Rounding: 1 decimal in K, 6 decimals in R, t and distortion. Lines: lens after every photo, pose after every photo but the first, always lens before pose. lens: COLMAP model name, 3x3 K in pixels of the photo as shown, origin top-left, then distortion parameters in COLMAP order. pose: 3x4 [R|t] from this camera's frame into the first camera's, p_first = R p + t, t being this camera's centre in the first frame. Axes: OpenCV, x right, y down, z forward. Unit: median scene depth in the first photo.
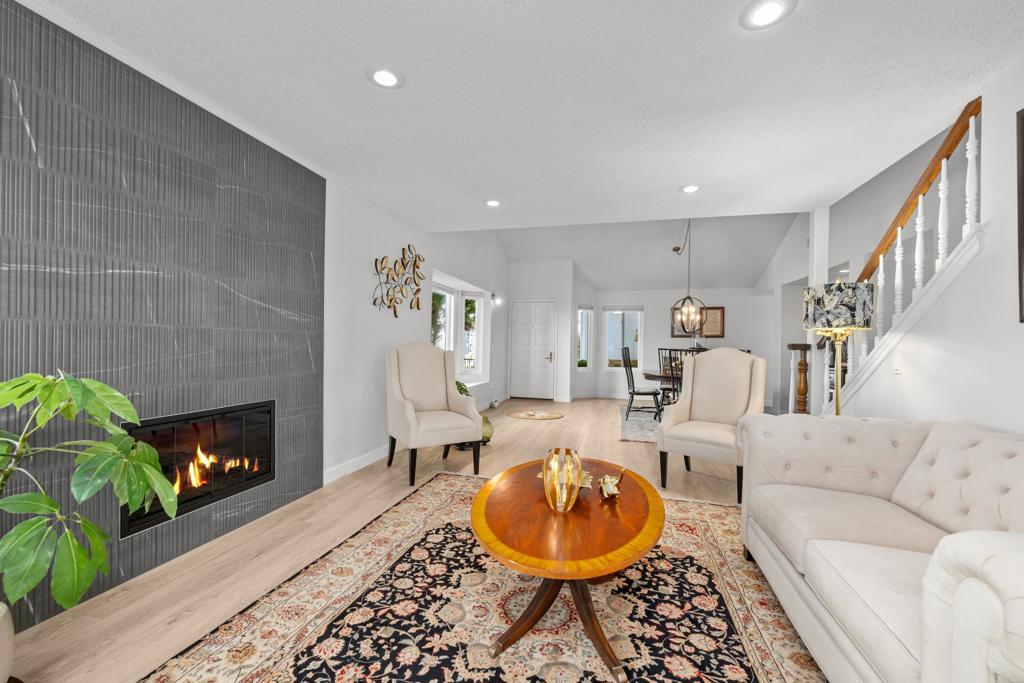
lens RADIAL K [[407.2, 0, 511.3], [0, 407.2, 345.9], [0, 0, 1]] dist [-0.009448, 0.000603]
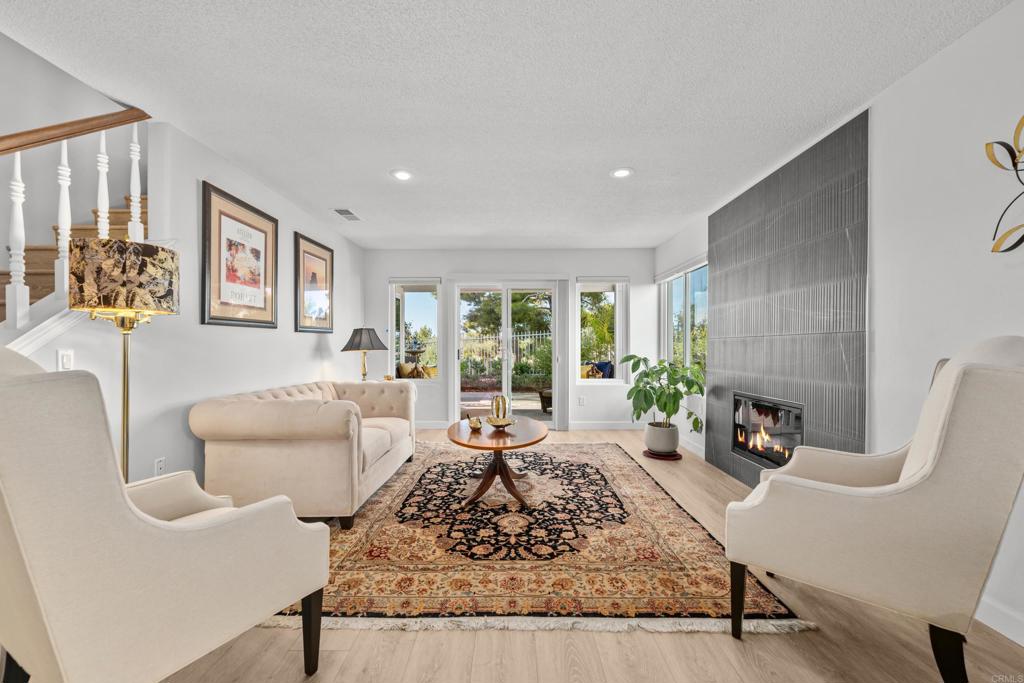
lens RADIAL K [[407.2, 0, 511.6], [0, 407.2, 345.9], [0, 0, 1]] dist [-0.009448, 0.000603]
pose [[-0.968593, -0.016656, -0.248094, 0.457007], [-0.016309, 0.999861, -0.003457, 0.007593], [0.248117, 0.000697, -0.968730, 2.345642]]
